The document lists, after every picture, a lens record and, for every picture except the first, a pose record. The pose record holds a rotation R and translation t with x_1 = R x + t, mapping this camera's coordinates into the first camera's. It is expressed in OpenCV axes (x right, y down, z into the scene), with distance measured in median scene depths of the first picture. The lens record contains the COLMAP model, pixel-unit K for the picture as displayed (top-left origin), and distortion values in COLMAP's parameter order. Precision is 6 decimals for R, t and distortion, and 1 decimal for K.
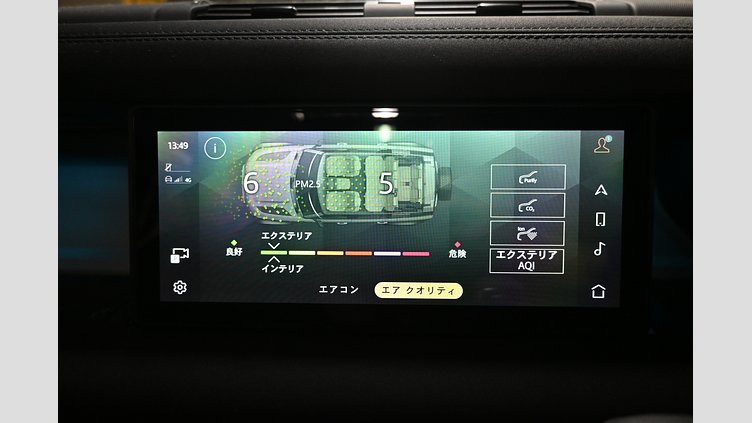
lens RADIAL K [[527.1, 0, 379.5], [0, 527.1, 205.6], [0, 0, 1]] dist [-0.024328, -0.001804]
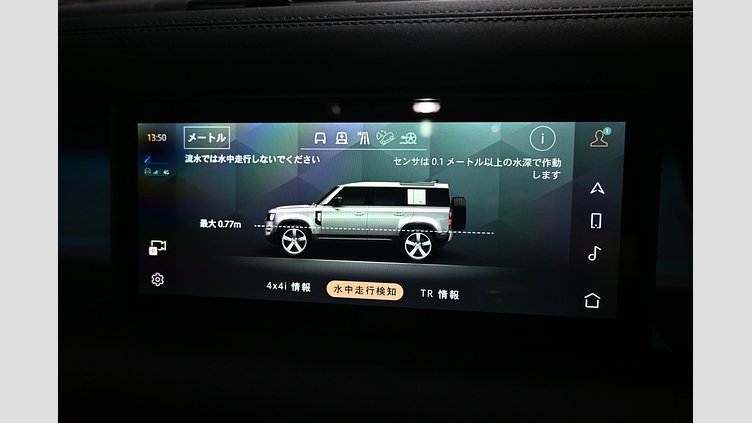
lens RADIAL K [[565.9, 0, 377.5], [0, 565.9, 211.7], [0, 0, 1]] dist [-0.025797, -0.003793]
pose [[0.991126, 0.019949, -0.131419, 0.176511], [-0.017891, 0.999698, 0.016823, 0.001049], [0.131714, -0.014322, 0.991184, -0.006825]]
